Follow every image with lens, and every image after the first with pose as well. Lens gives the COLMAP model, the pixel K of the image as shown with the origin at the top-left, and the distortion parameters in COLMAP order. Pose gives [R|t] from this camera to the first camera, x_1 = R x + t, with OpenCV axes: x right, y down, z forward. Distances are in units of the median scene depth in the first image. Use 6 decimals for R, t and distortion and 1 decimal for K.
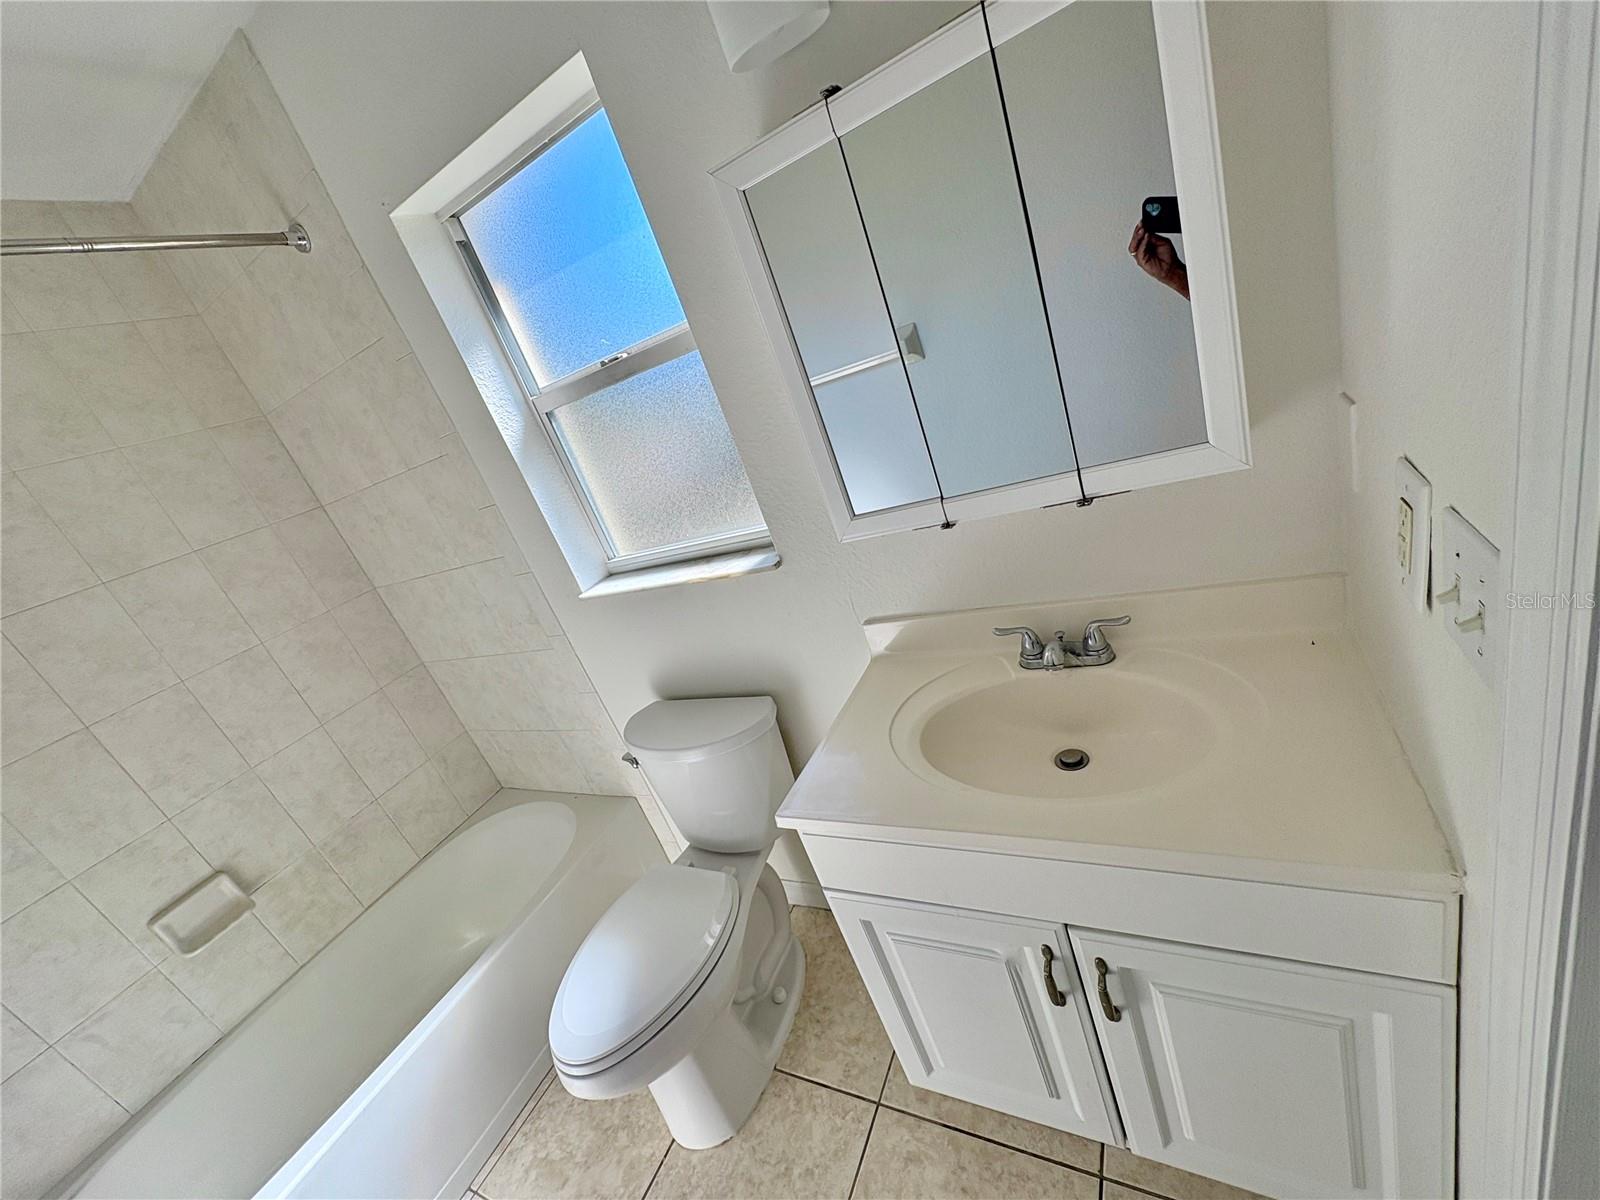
lens RADIAL K [[638.3, 0, 800.0], [0, 638.3, 600.0], [0, 0, 1]] dist [-0.000151, -0.000007]
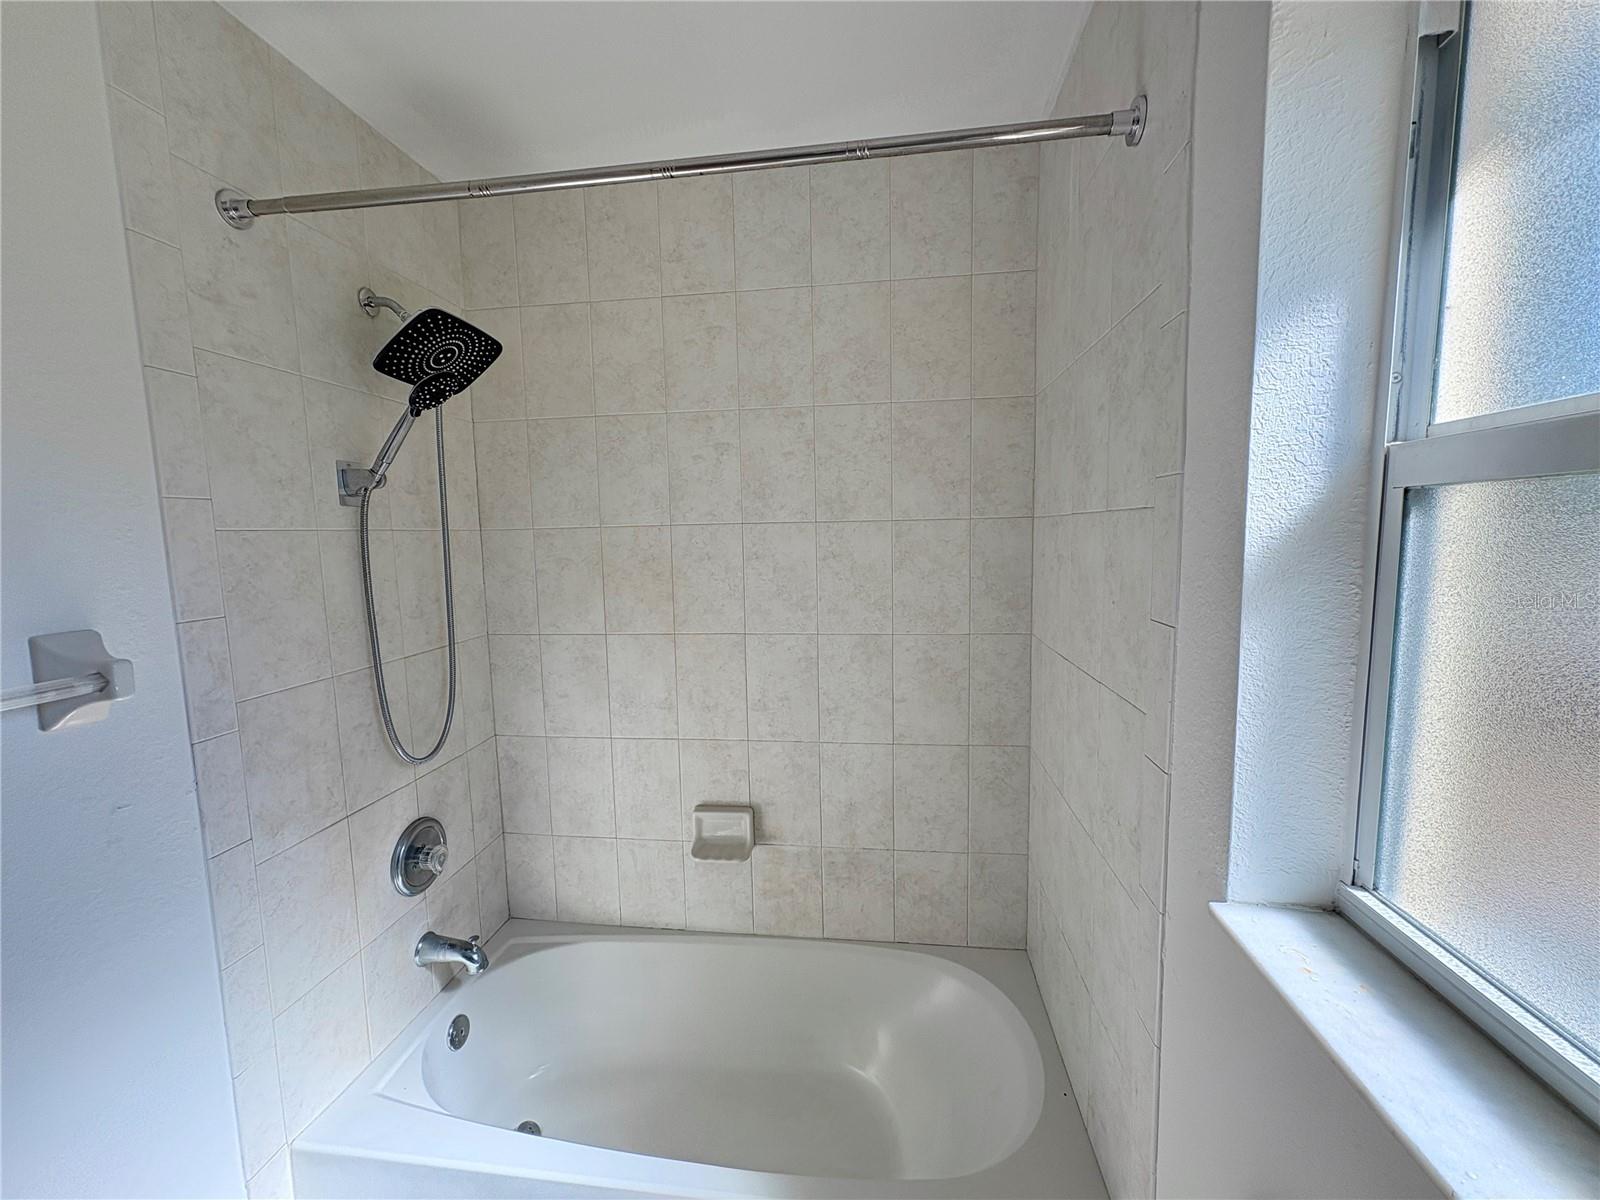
lens RADIAL K [[638.3, 0, 800.0], [0, 638.3, 600.0], [0, 0, 1]] dist [-0.000151, -0.000007]
pose [[0.318607, 0.418857, -0.850322, -0.160004], [-0.430397, 0.863191, 0.263930, -0.177525], [0.844540, 0.281886, 0.455294, 0.532886]]
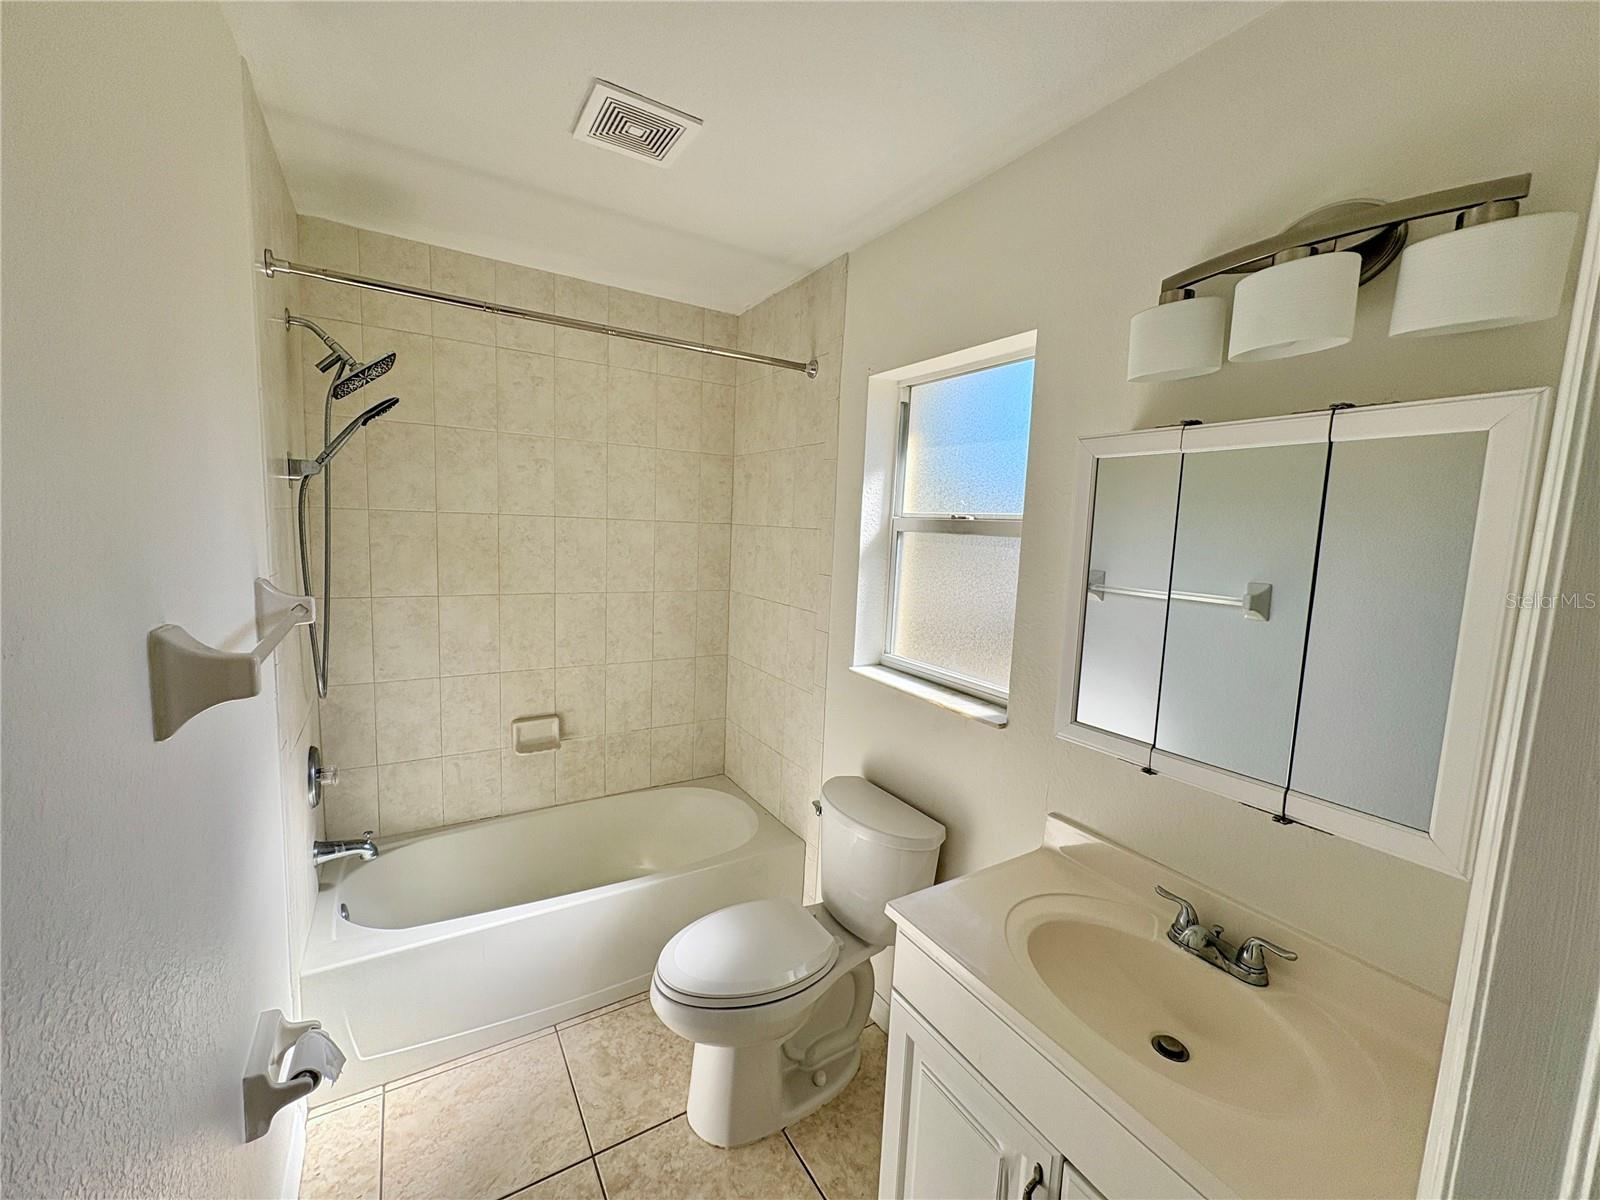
lens RADIAL K [[638.3, 0, 800.0], [0, 638.3, 600.0], [0, 0, 1]] dist [-0.000151, -0.000007]
pose [[0.786817, 0.425280, -0.447276, 0.080704], [-0.494899, 0.867758, -0.045508, -0.016087], [0.368774, 0.257163, 0.893237, -0.185790]]
